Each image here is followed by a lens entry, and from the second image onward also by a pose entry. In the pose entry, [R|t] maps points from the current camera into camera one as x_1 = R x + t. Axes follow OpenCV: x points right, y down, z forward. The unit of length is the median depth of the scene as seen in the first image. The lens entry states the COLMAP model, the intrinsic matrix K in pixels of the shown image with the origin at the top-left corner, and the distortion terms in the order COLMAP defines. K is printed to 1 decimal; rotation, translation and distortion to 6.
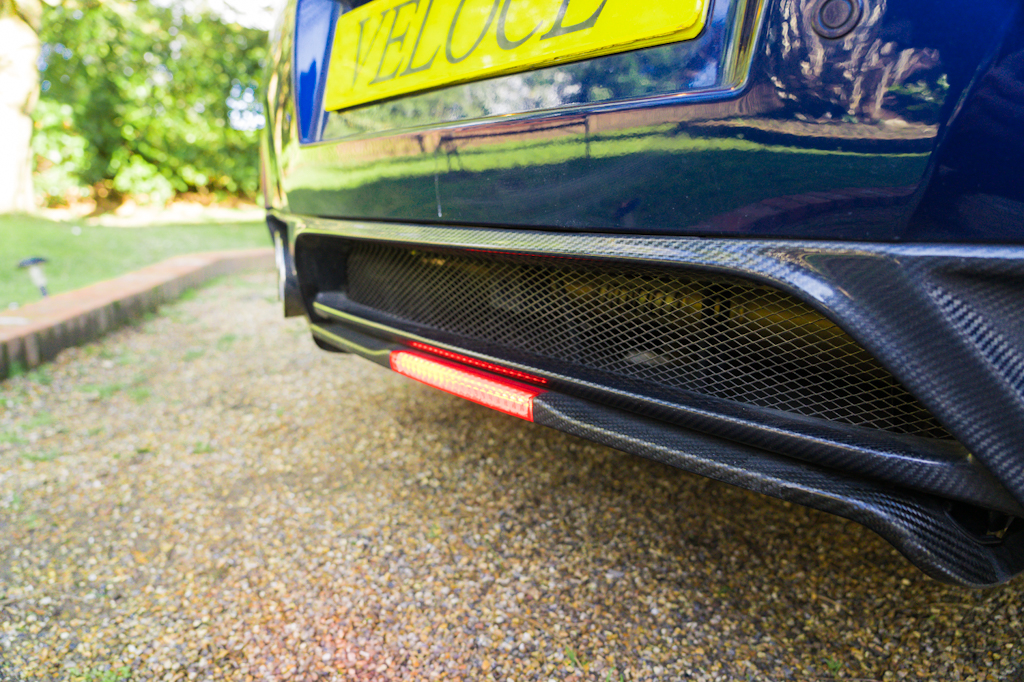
lens RADIAL K [[689.0, 0, 512.0], [0, 689.0, 341.0], [0, 0, 1]] dist [-0.023720, 0.002723]
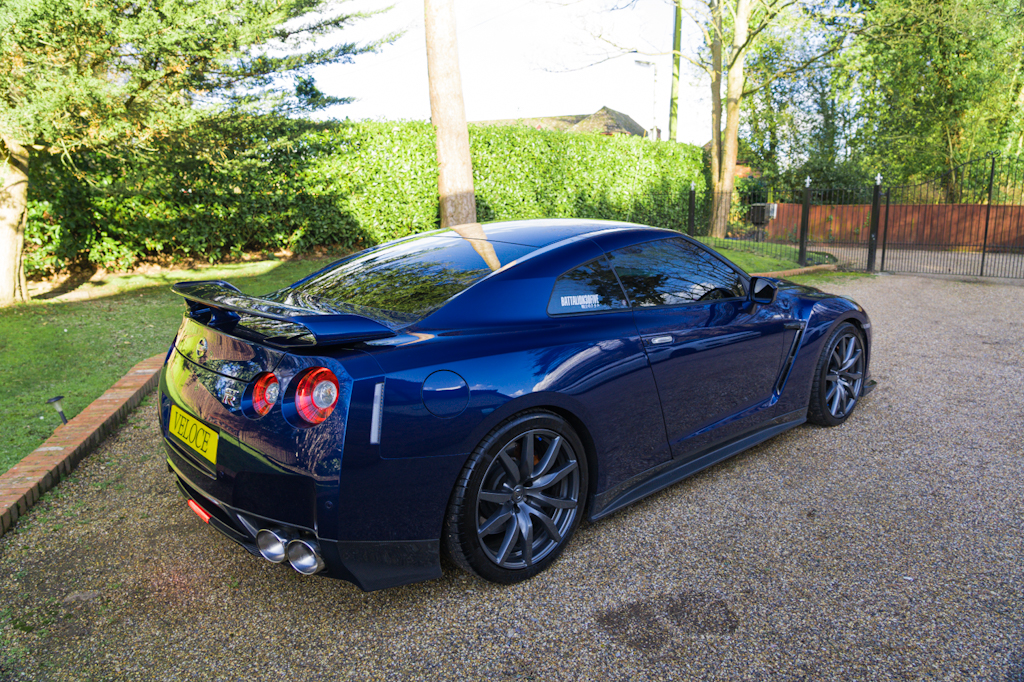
lens RADIAL K [[702.7, 0, 514.7], [0, 702.7, 340.0], [0, 0, 1]] dist [-0.014387, 0.007652]
pose [[0.999394, -0.022852, 0.026271, 1.009670], [0.022355, 0.999568, 0.019057, -0.593756], [-0.026695, -0.018458, 0.999473, -1.894854]]
